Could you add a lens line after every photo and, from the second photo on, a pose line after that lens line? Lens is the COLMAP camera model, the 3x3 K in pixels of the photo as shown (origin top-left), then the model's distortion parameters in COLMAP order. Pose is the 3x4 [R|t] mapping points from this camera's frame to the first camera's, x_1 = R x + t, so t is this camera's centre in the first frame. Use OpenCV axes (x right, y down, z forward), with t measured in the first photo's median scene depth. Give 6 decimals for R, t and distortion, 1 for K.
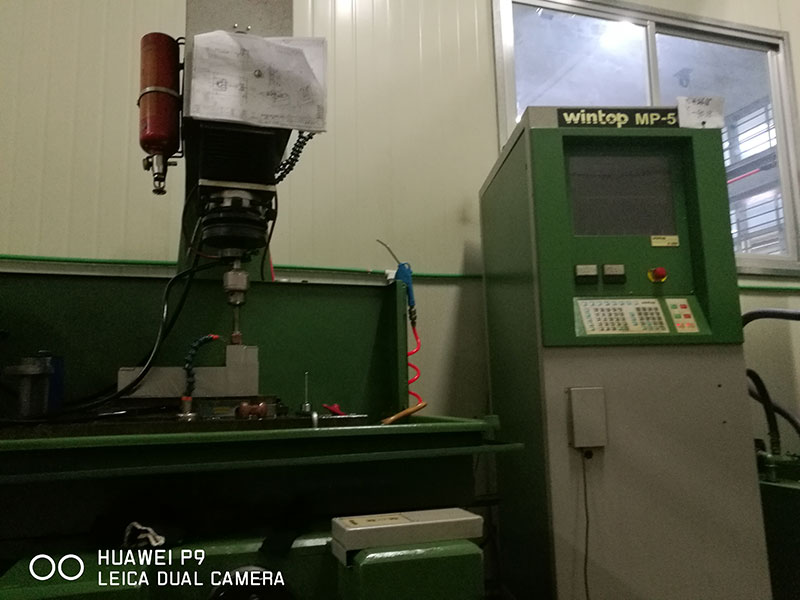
lens RADIAL K [[624.2, 0, 394.5], [0, 624.2, 296.5], [0, 0, 1]] dist [0.010246, -0.007929]
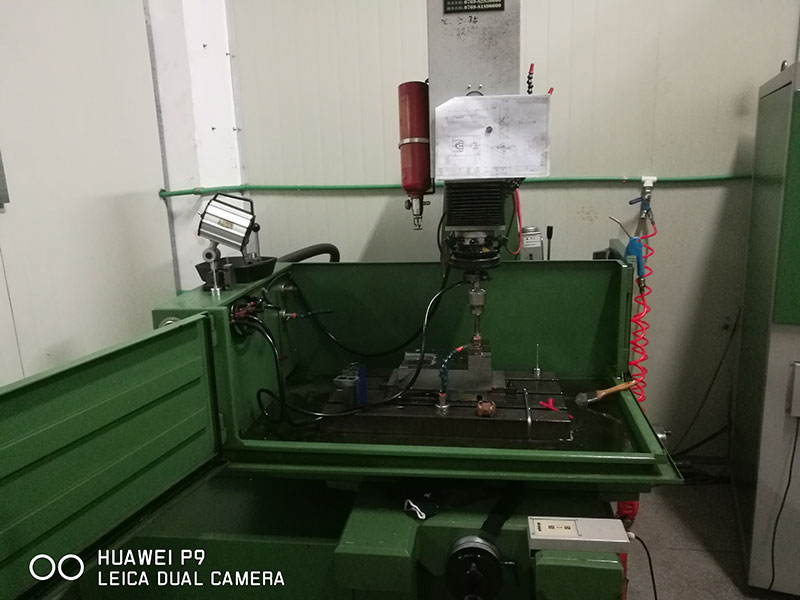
lens RADIAL K [[624.2, 0, 400.4], [0, 624.2, 303.8], [0, 0, 1]] dist [0.010246, -0.007929]
pose [[0.902765, 0.087997, -0.421036, 0.150842], [0.077293, 0.929729, 0.360042, -0.486806], [0.423132, -0.357576, 0.832525, -0.154538]]
